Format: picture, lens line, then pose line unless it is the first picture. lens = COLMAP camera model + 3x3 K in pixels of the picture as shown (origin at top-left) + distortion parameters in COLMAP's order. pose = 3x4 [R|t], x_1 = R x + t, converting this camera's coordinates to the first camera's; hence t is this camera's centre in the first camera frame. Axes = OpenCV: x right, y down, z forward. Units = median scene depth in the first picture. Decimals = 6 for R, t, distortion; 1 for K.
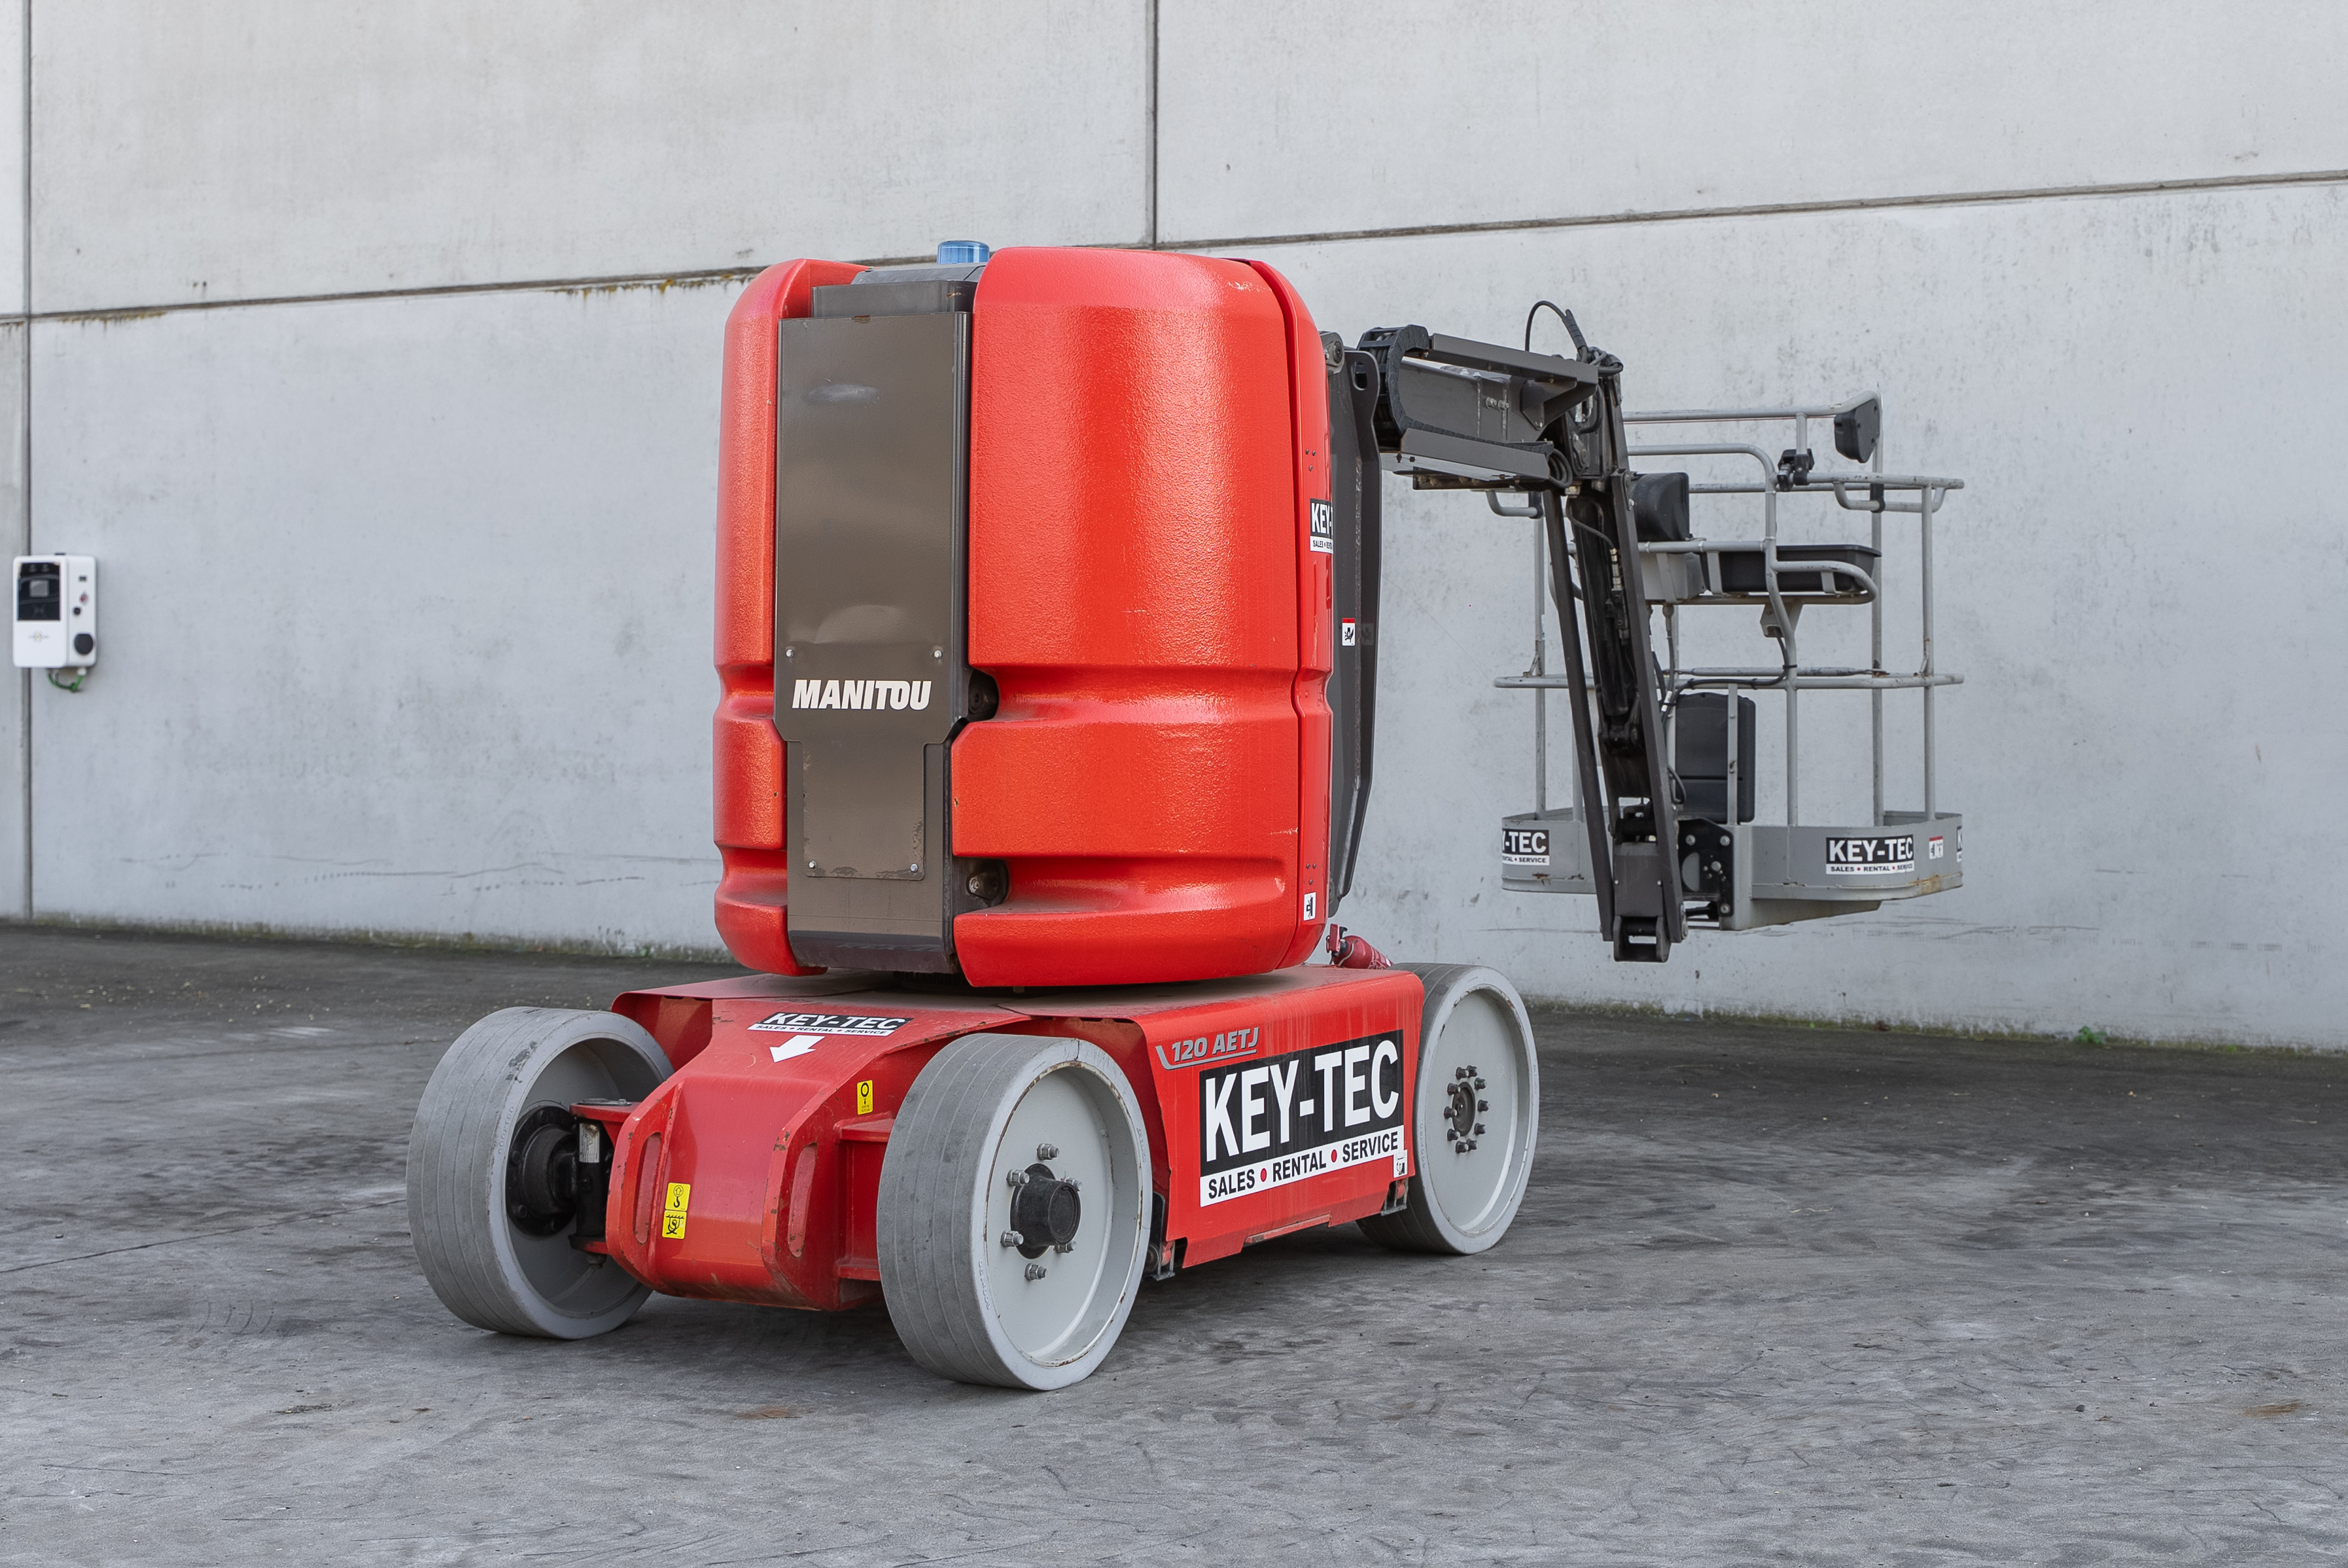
lens RADIAL K [[4032.7, 0, 1221.0], [0, 4032.7, 714.3], [0, 0, 1]] dist [-0.003300, -0.018067]
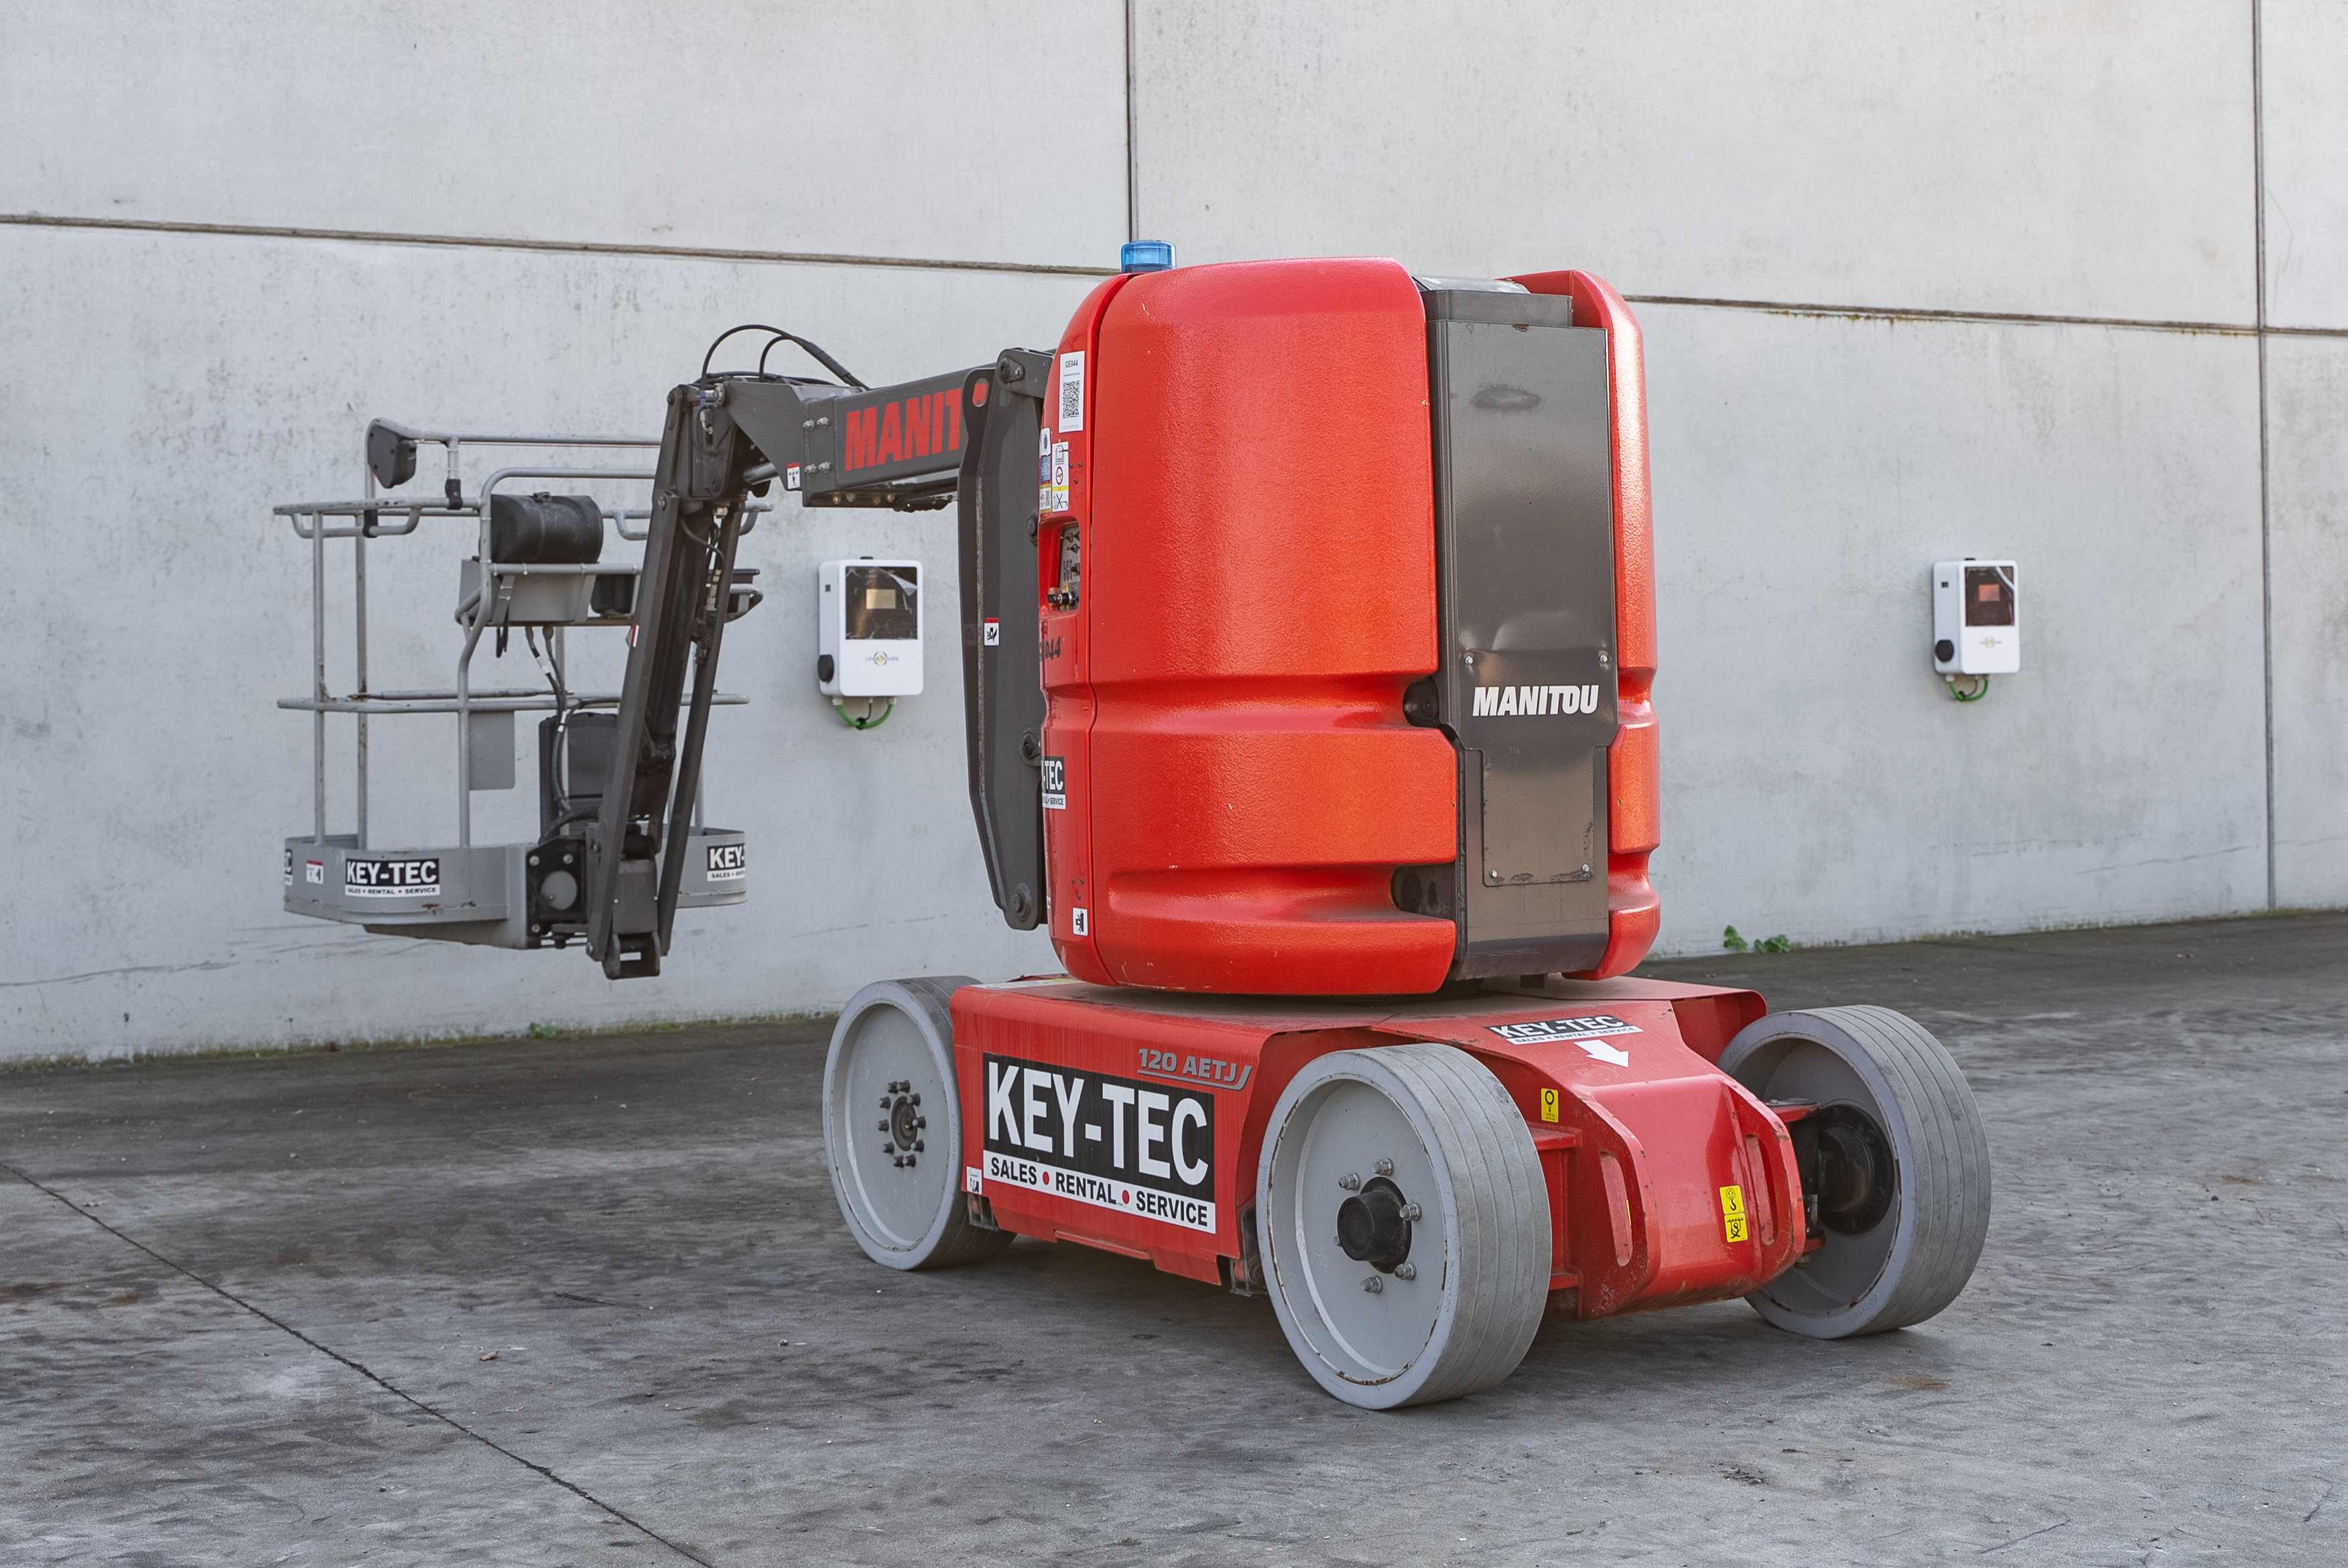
lens RADIAL K [[3606.0, 0, 1257.7], [0, 3606.0, 614.6], [0, 0, 1]] dist [0.005912, -0.029747]
pose [[0.453054, 0.002898, 0.891478, -0.563533], [0.030888, 0.999343, -0.018945, -0.006923], [-0.890948, 0.036119, 0.452667, 0.399520]]
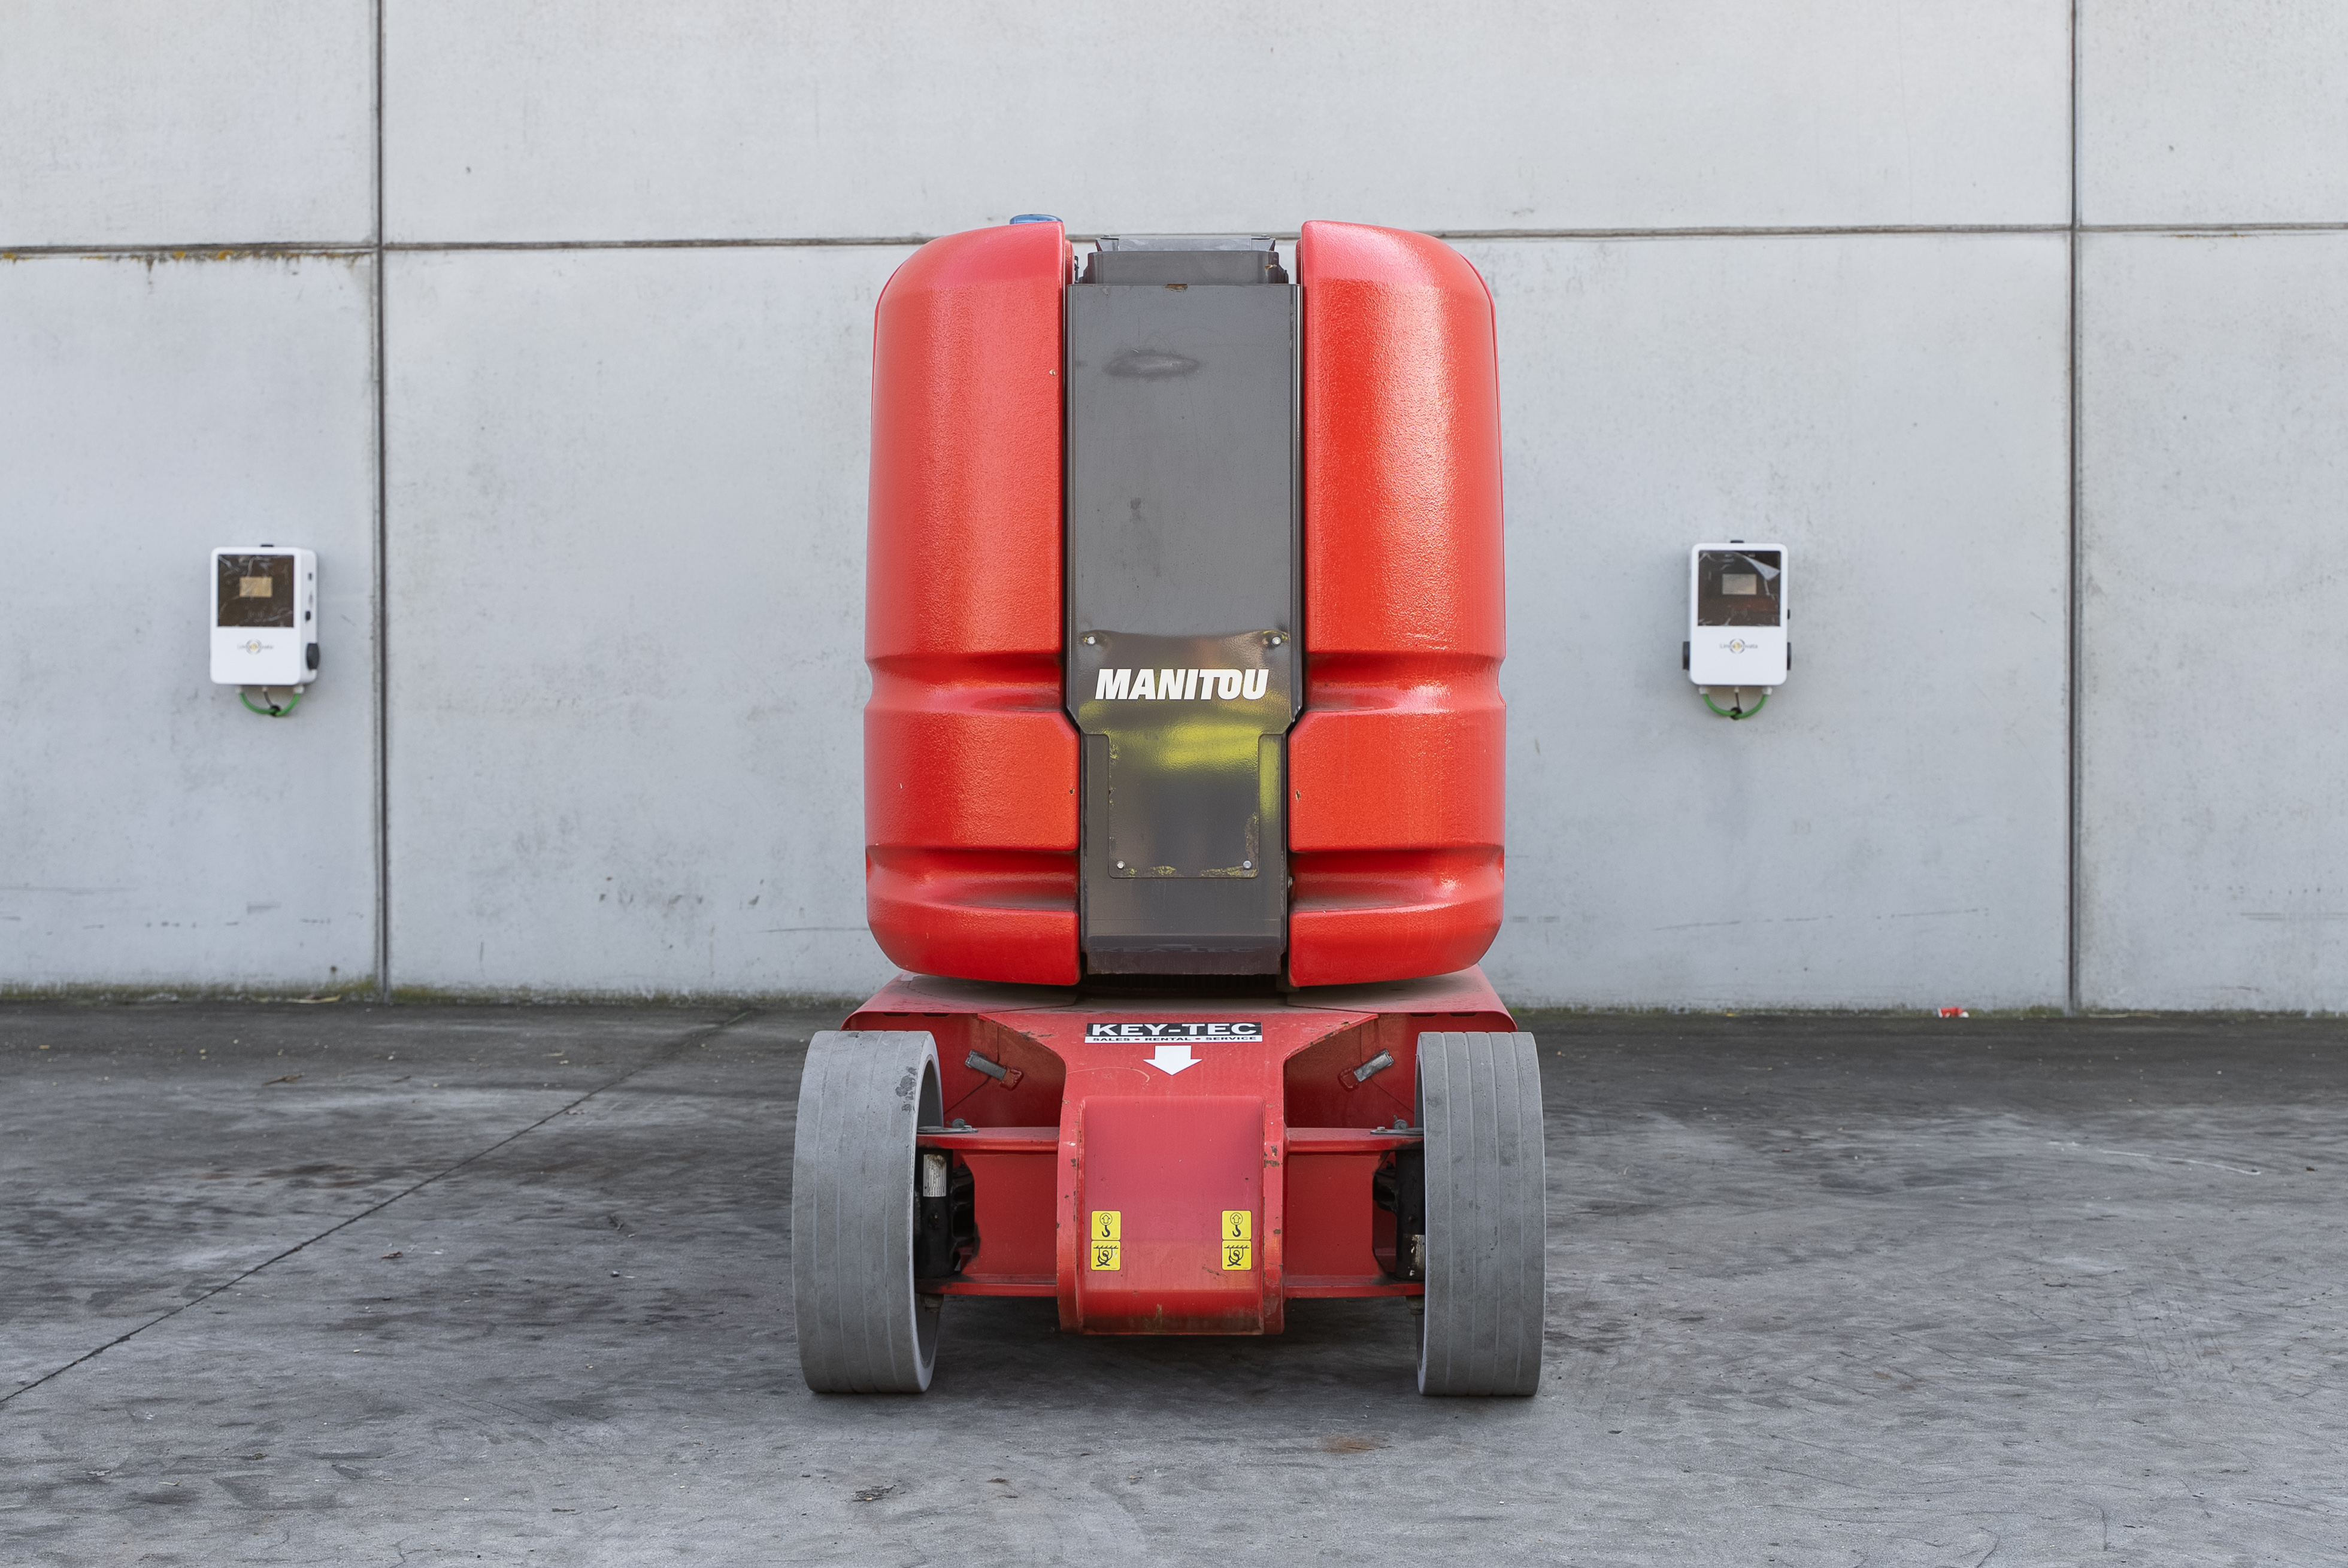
lens RADIAL K [[3643.6, 0, 1175.2], [0, 3643.6, 749.1], [0, 0, 1]] dist [0.006737, -0.048789]
pose [[0.888212, -0.012415, 0.459266, -0.295793], [0.010804, 0.999923, 0.006134, 0.003118], [-0.459306, -0.000486, 0.888278, 0.146492]]
